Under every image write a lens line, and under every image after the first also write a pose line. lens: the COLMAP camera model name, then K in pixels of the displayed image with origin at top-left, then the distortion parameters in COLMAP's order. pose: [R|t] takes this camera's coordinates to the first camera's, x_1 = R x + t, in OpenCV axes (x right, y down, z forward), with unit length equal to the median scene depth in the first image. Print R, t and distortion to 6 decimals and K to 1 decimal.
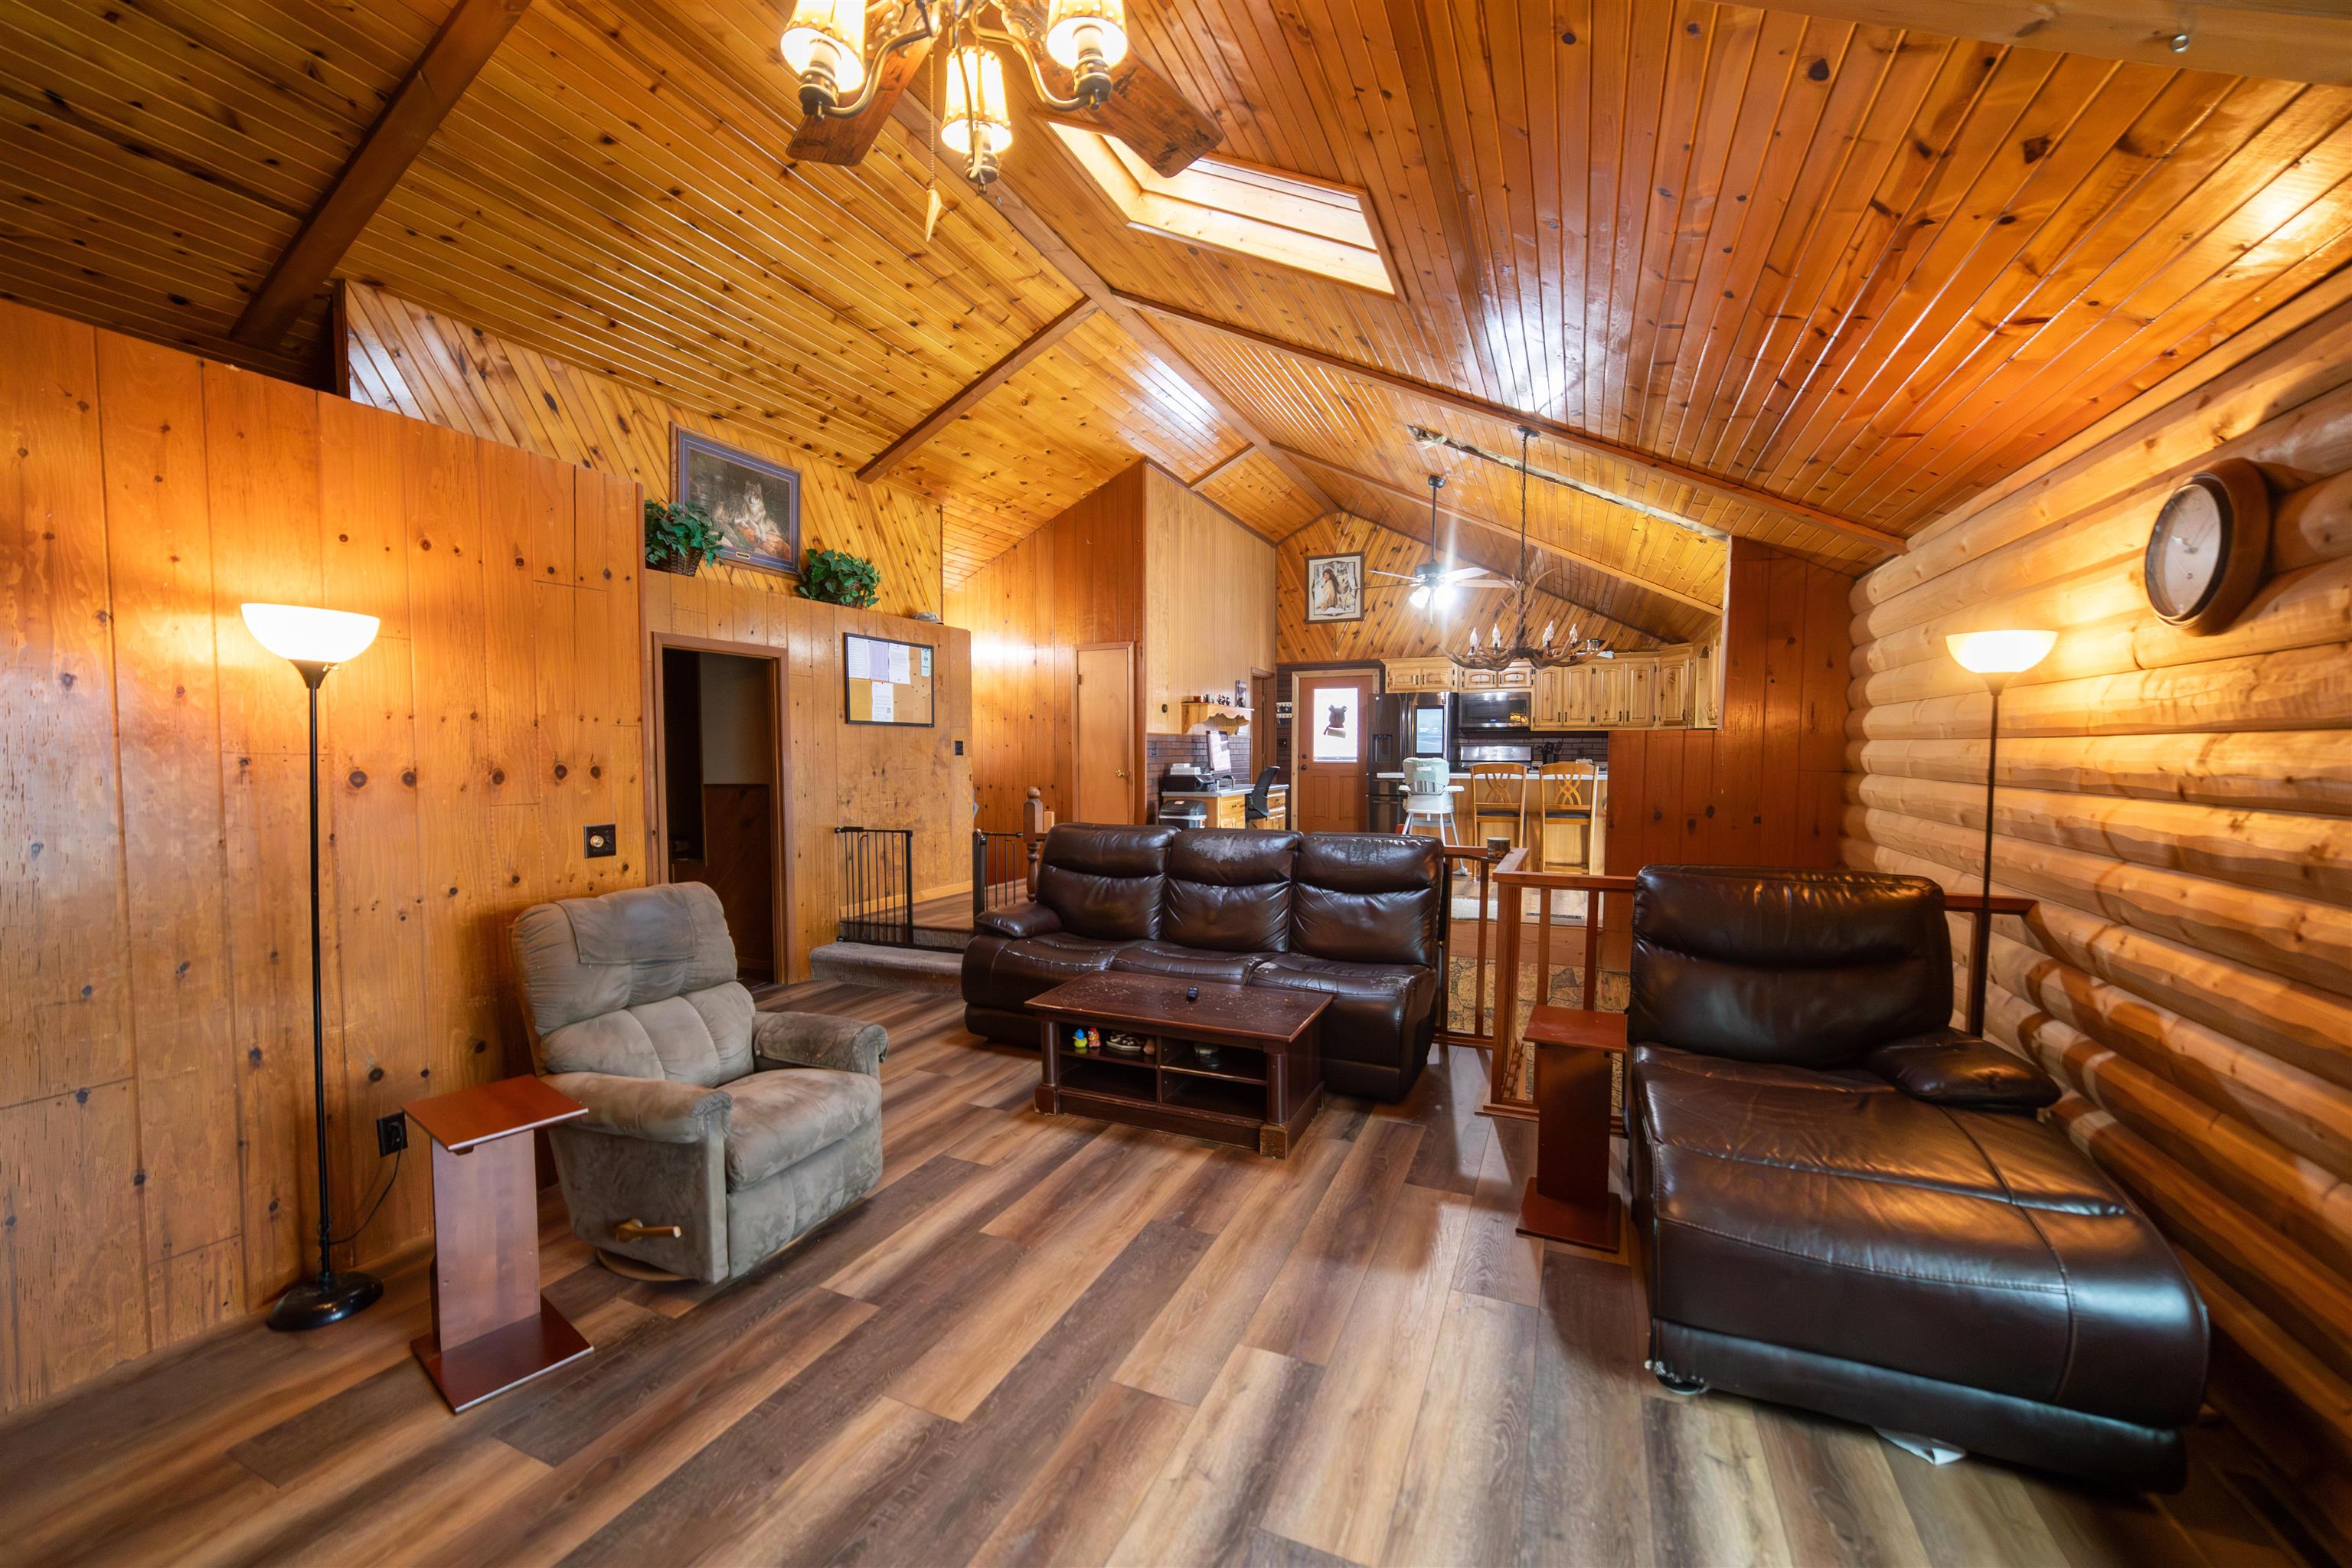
lens RADIAL K [[934.3, 0, 1157.5], [0, 934.3, 801.8], [0, 0, 1]] dist [-0.023605, 0.009601]
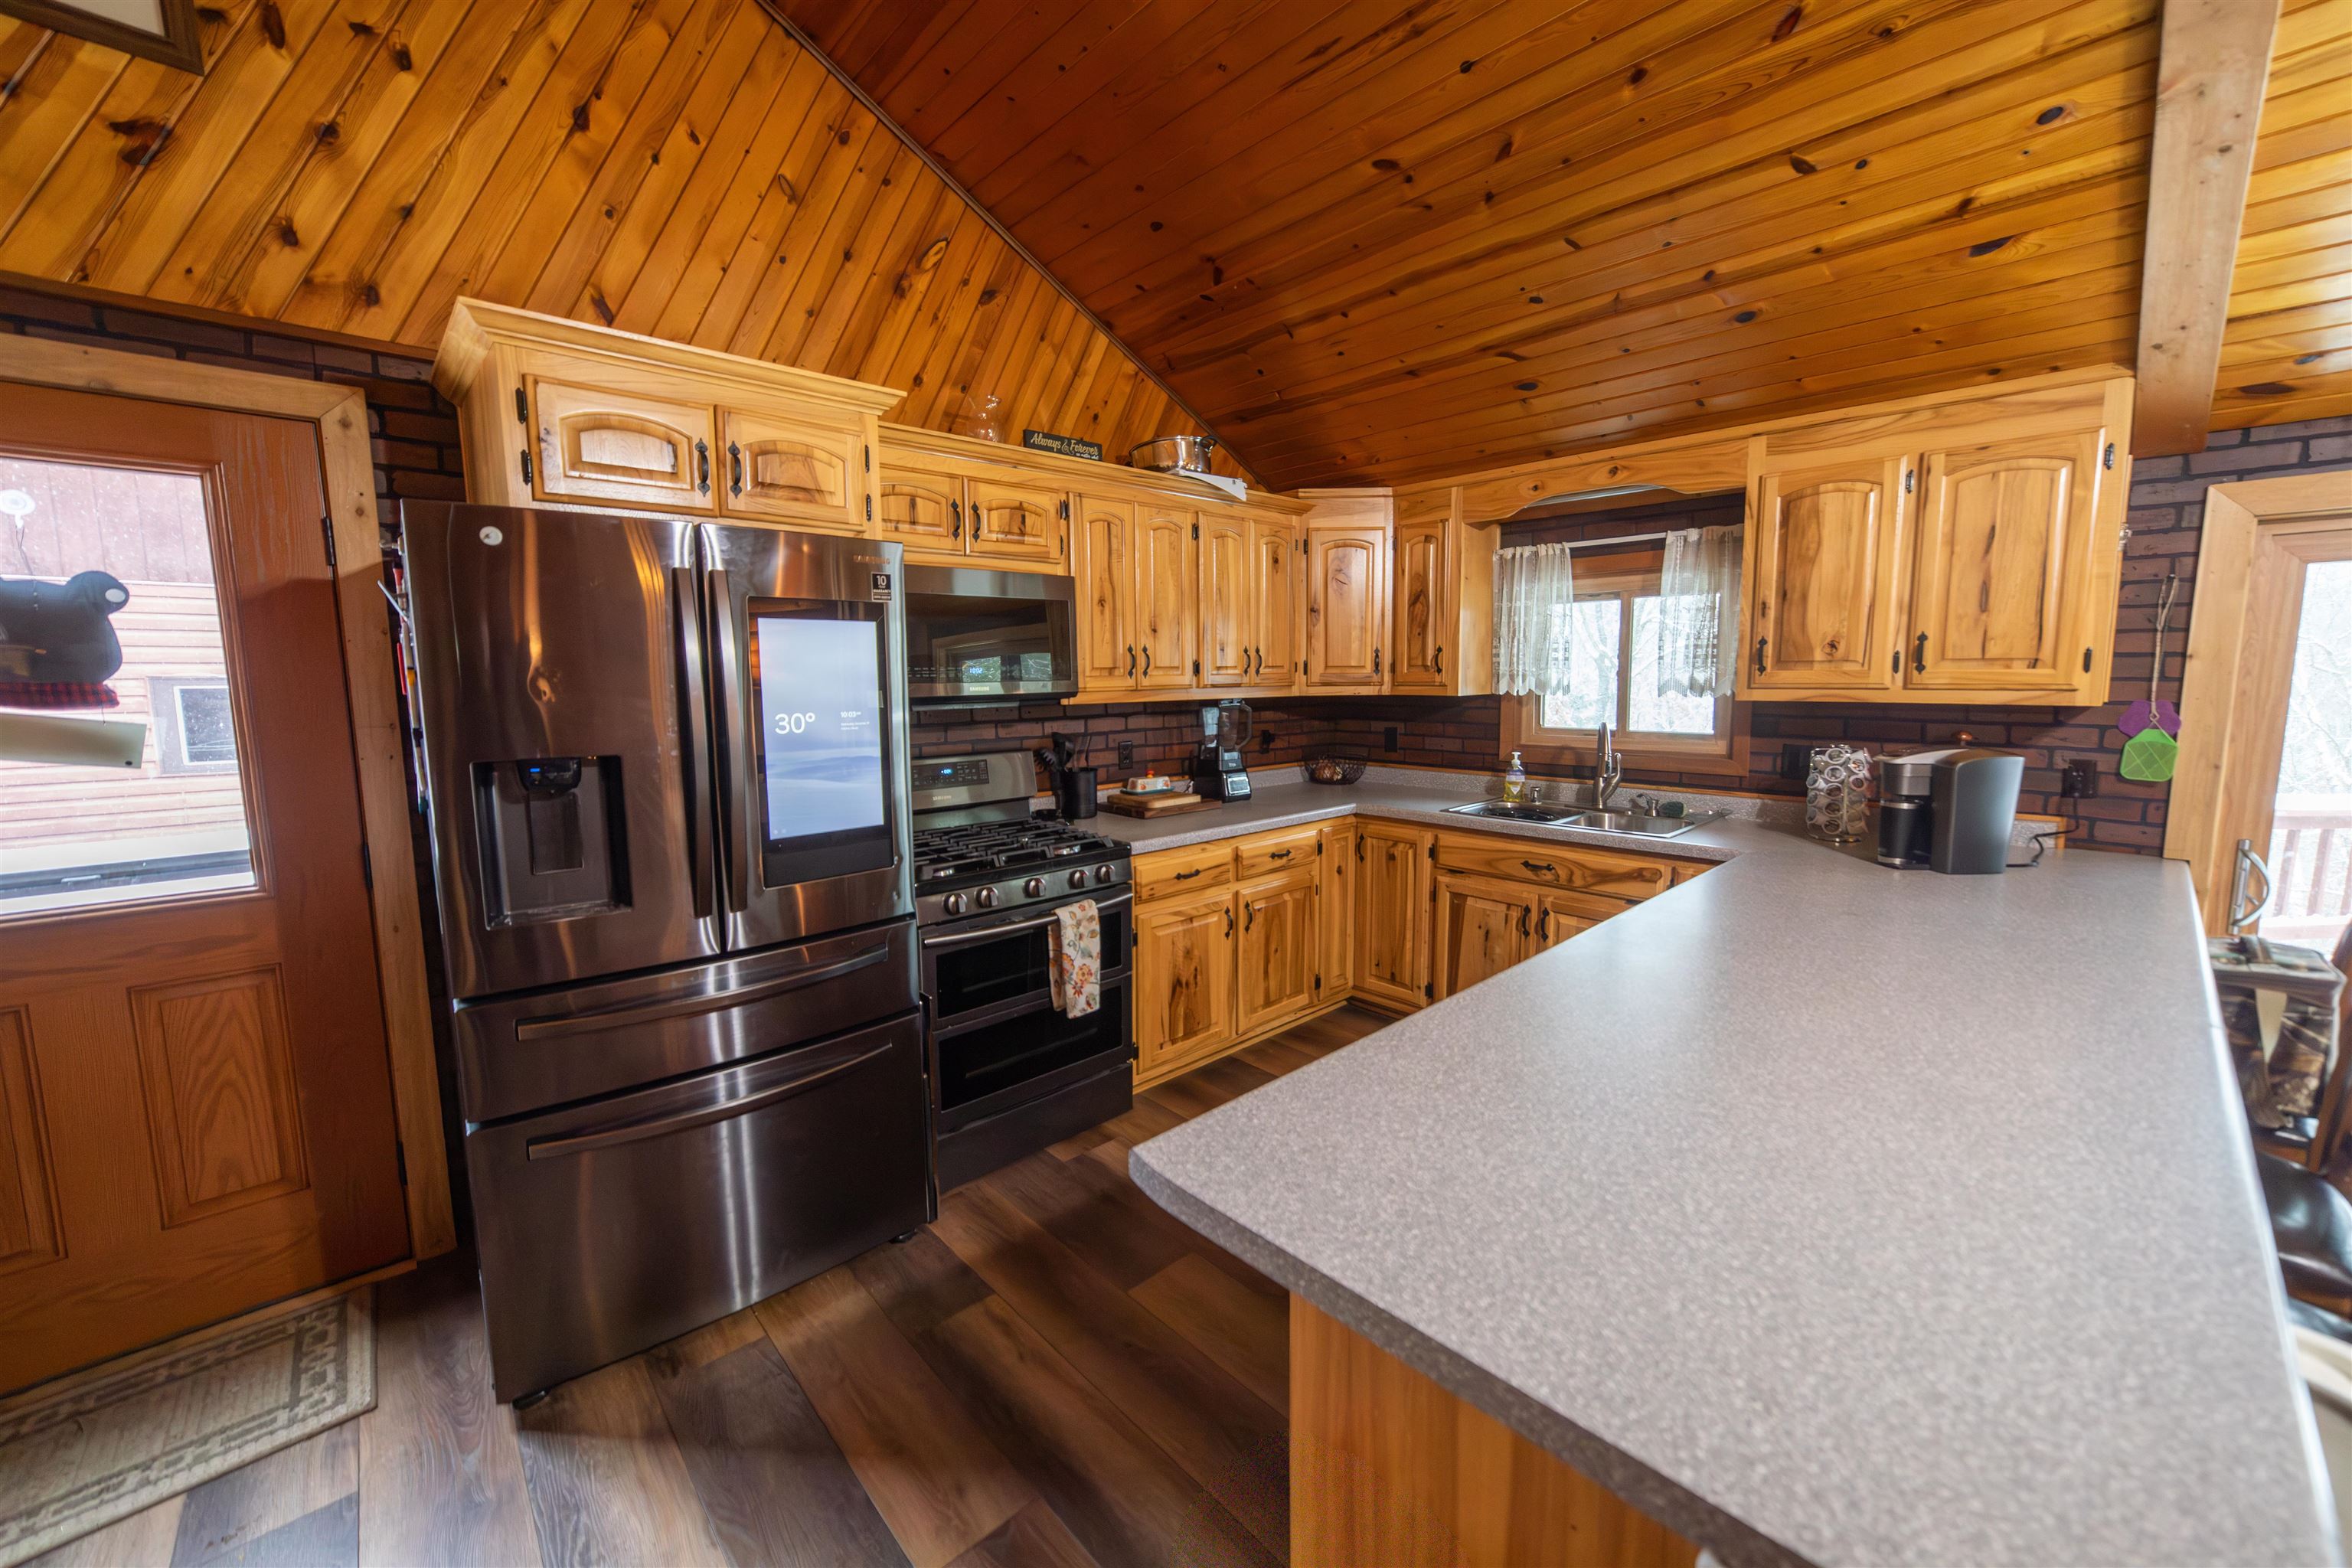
lens RADIAL K [[900.3, 0, 1185.1], [0, 900.3, 774.4], [0, 0, 1]] dist [-0.027880, 0.012389]
pose [[0.386667, -0.110111, 0.915622, 0.221484], [0.055967, 0.993818, 0.095880, -0.125291], [-0.920520, 0.014171, 0.390439, 1.331616]]
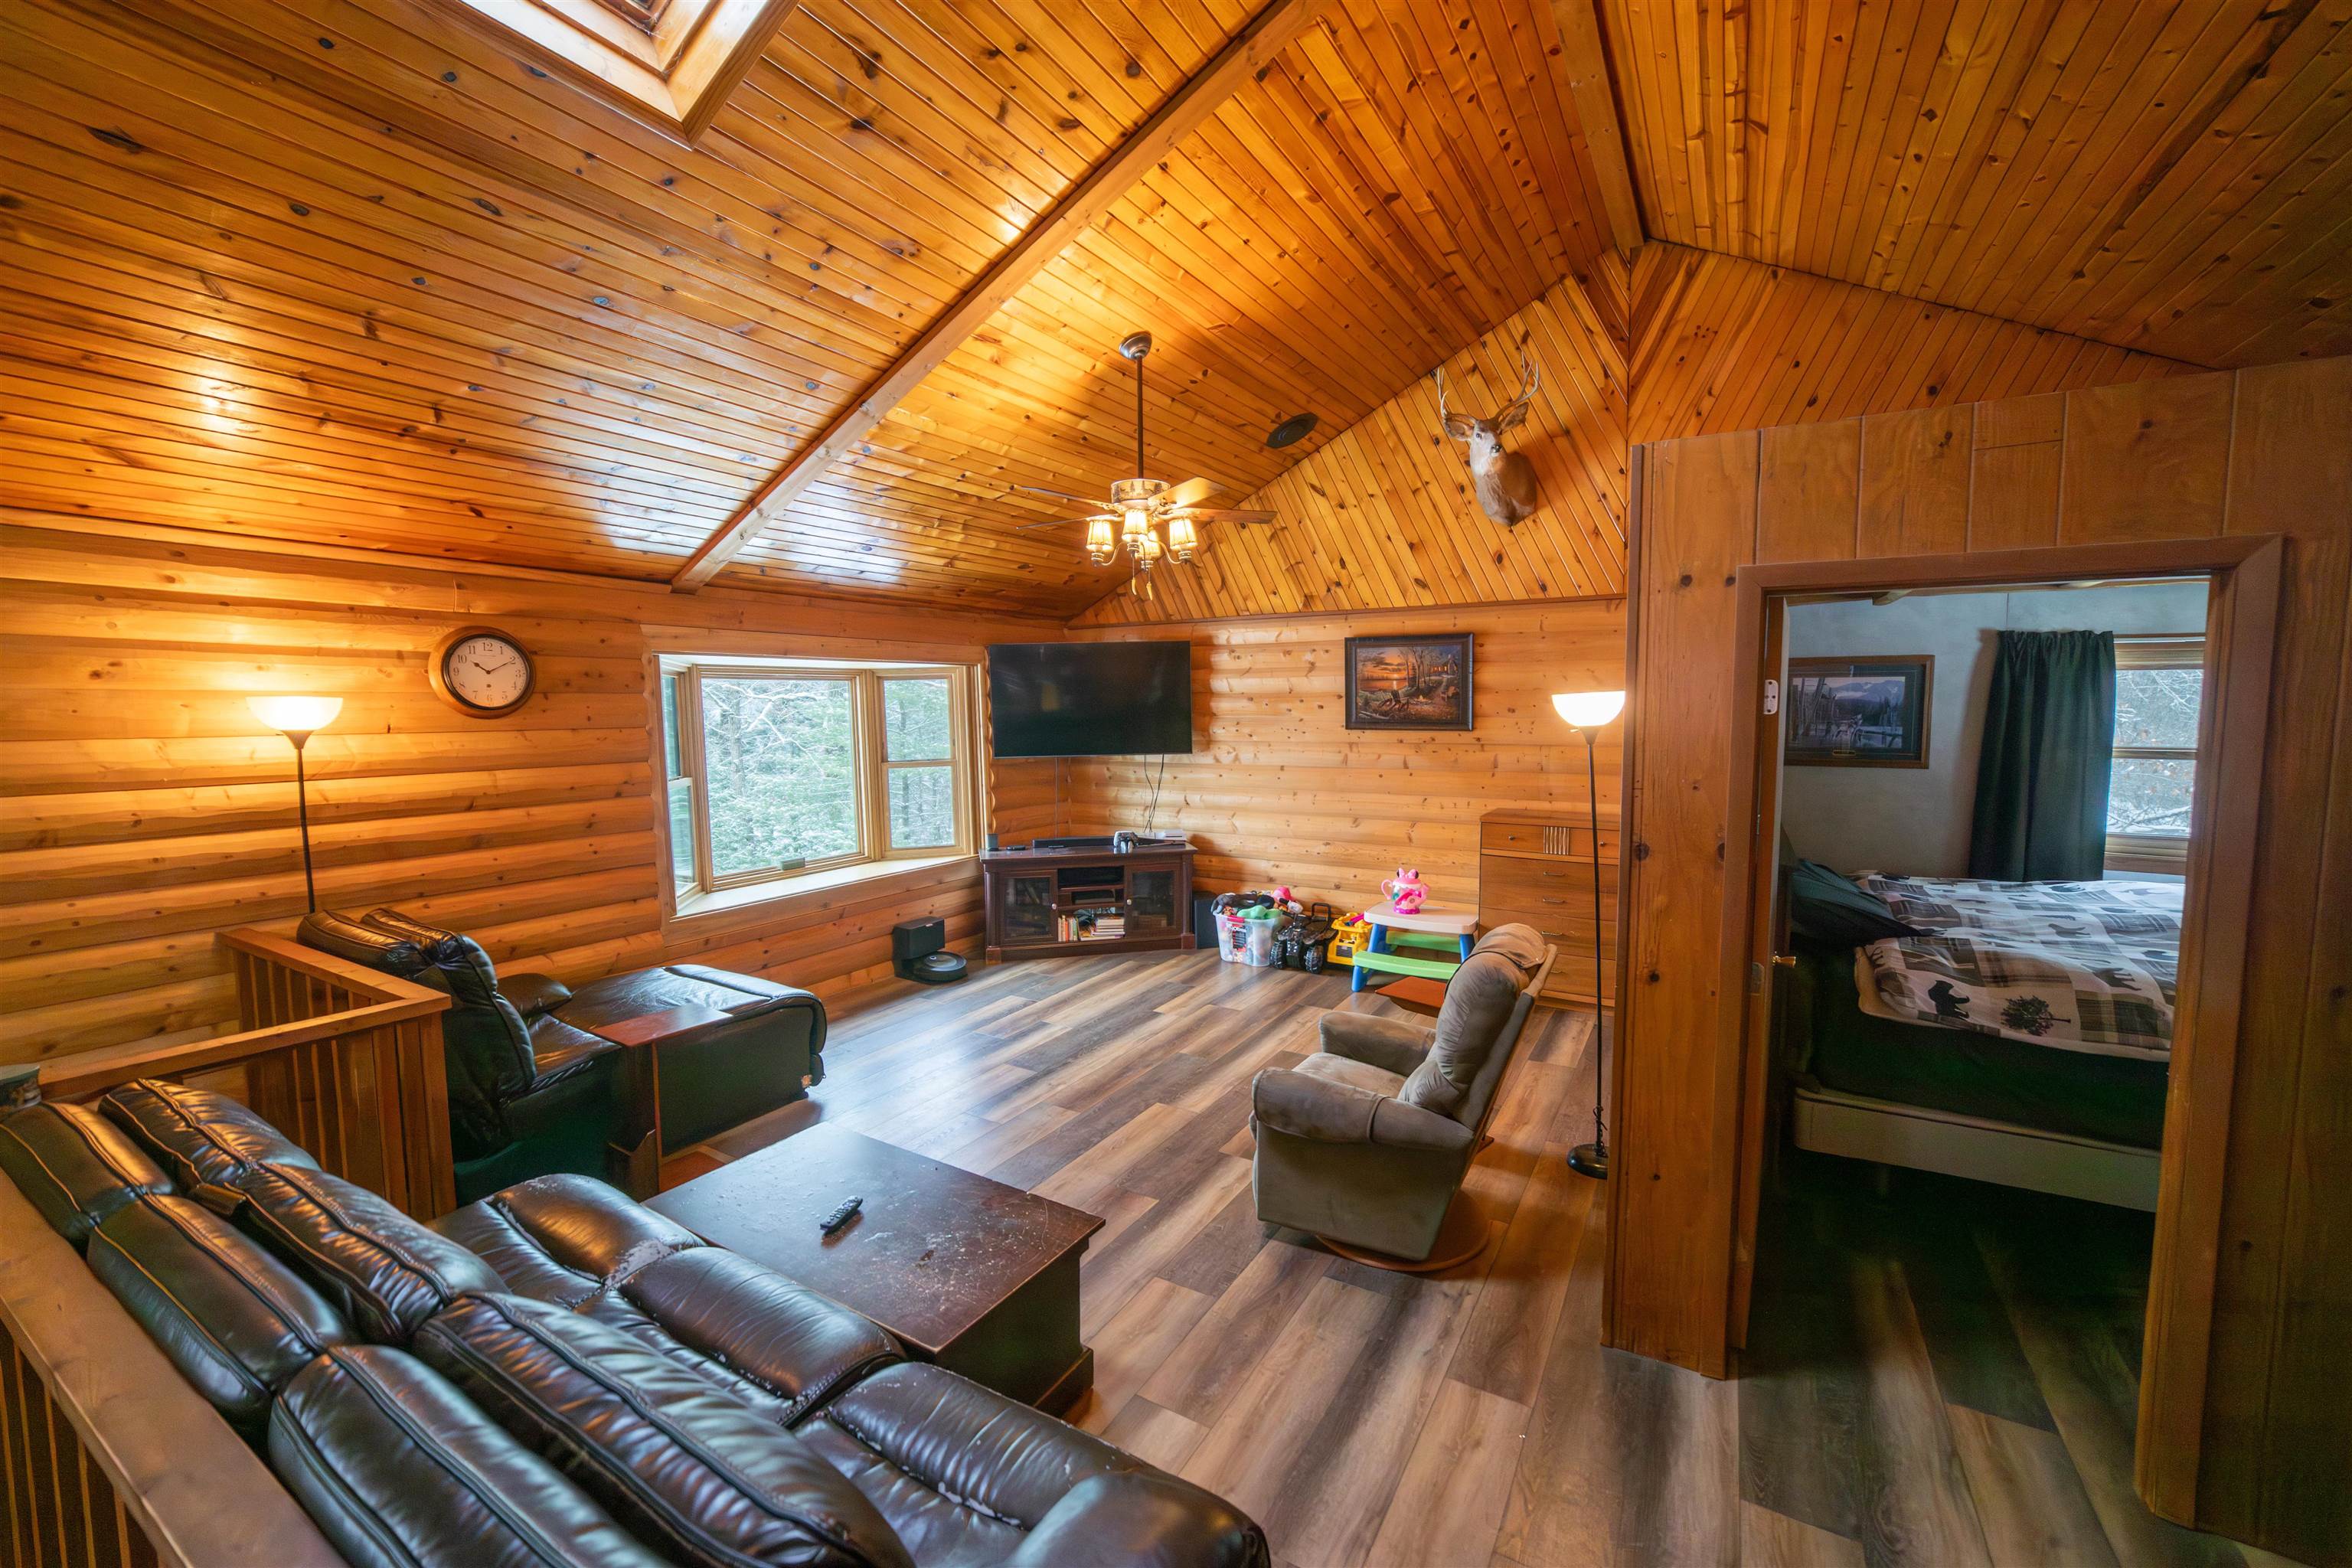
lens RADIAL K [[912.8, 0, 1196.0], [0, 912.8, 769.4], [0, 0, 1]] dist [-0.021795, 0.007608]
pose [[-0.995579, 0.000706, 0.093922, -0.149725], [0.013016, 0.991361, 0.130512, -0.099448], [-0.093018, 0.131158, -0.986988, 0.889613]]
